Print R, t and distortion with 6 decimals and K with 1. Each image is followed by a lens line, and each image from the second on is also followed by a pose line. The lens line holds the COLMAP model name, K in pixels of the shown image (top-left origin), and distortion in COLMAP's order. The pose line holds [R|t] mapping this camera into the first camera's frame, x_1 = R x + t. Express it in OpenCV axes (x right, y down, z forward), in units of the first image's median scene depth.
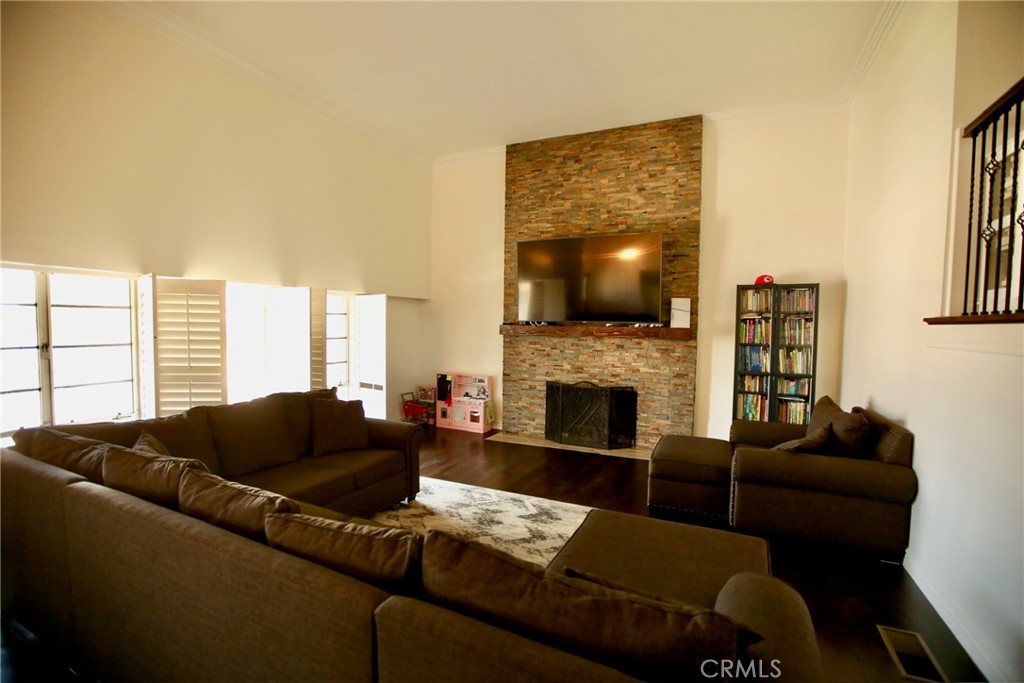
lens RADIAL K [[466.4, 0, 515.2], [0, 466.4, 343.3], [0, 0, 1]] dist [-0.041806, 0.001397]
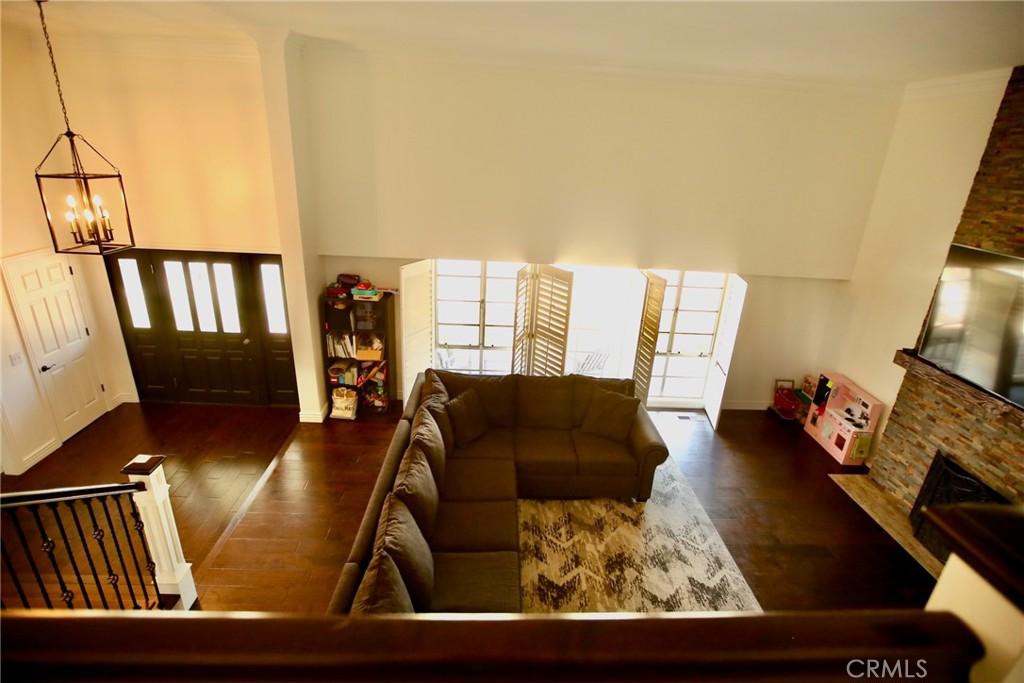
lens RADIAL K [[506.7, 0, 512.9], [0, 506.7, 345.8], [0, 0, 1]] dist [-0.046163, 0.014654]
pose [[0.460300, 0.328092, -0.824912, 0.355604], [-0.083964, 0.941126, 0.327462, -0.269854], [0.883784, -0.081468, 0.460748, 0.123588]]
